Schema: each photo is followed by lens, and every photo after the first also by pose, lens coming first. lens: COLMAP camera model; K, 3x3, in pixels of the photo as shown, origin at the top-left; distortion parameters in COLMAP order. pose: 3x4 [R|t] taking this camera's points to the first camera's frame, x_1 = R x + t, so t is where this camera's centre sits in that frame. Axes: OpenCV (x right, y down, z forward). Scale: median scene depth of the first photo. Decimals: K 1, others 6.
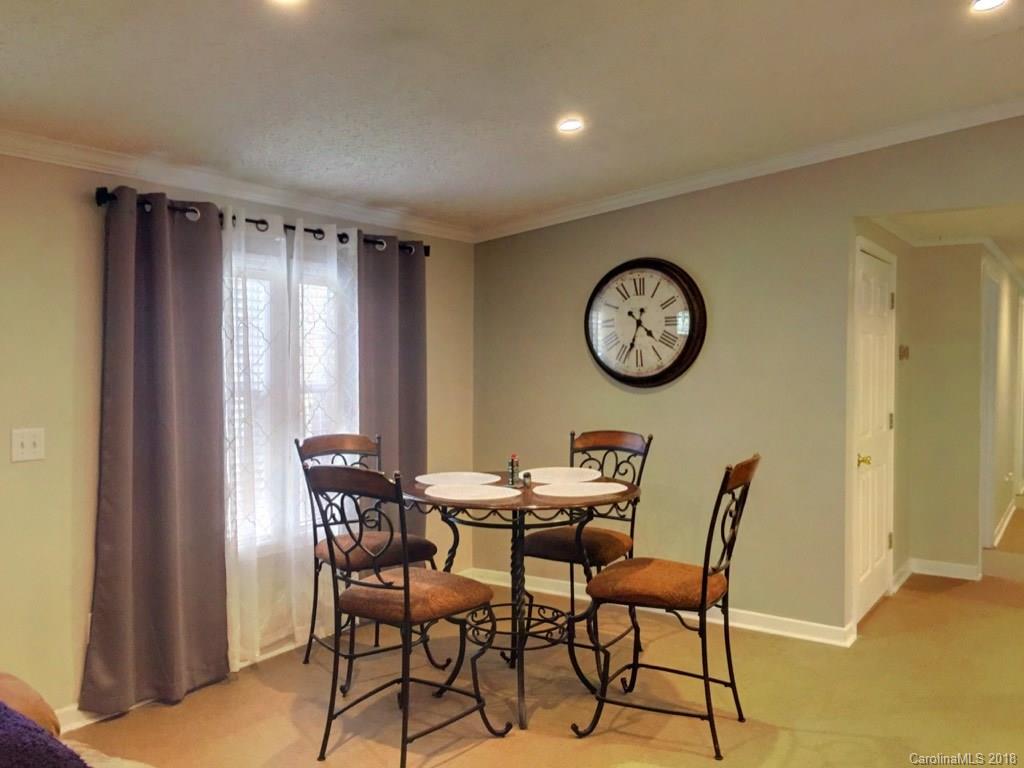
lens RADIAL K [[864.7, 0, 514.6], [0, 864.7, 385.3], [0, 0, 1]] dist [0.067052, -0.087191]
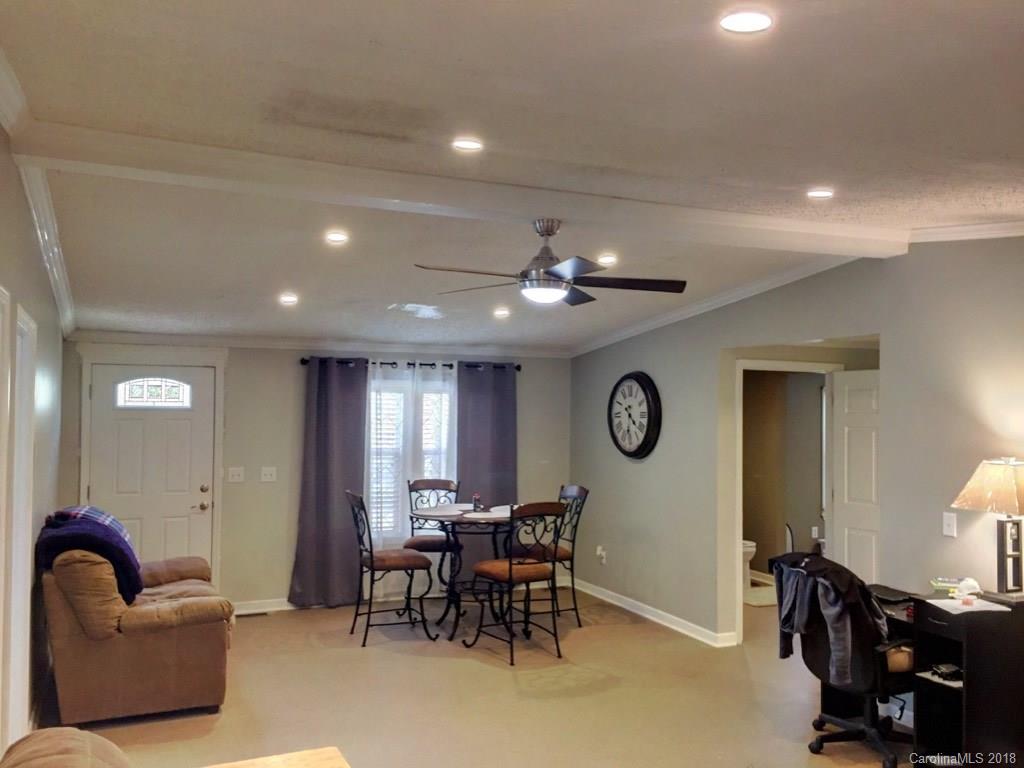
lens RADIAL K [[864.7, 0, 514.6], [0, 864.7, 385.3], [0, 0, 1]] dist [0.067052, -0.087191]
pose [[0.843199, -0.005091, -0.537577, 0.844205], [-0.026138, 0.998384, -0.050453, -0.046896], [0.536965, 0.056593, 0.841704, -0.392746]]
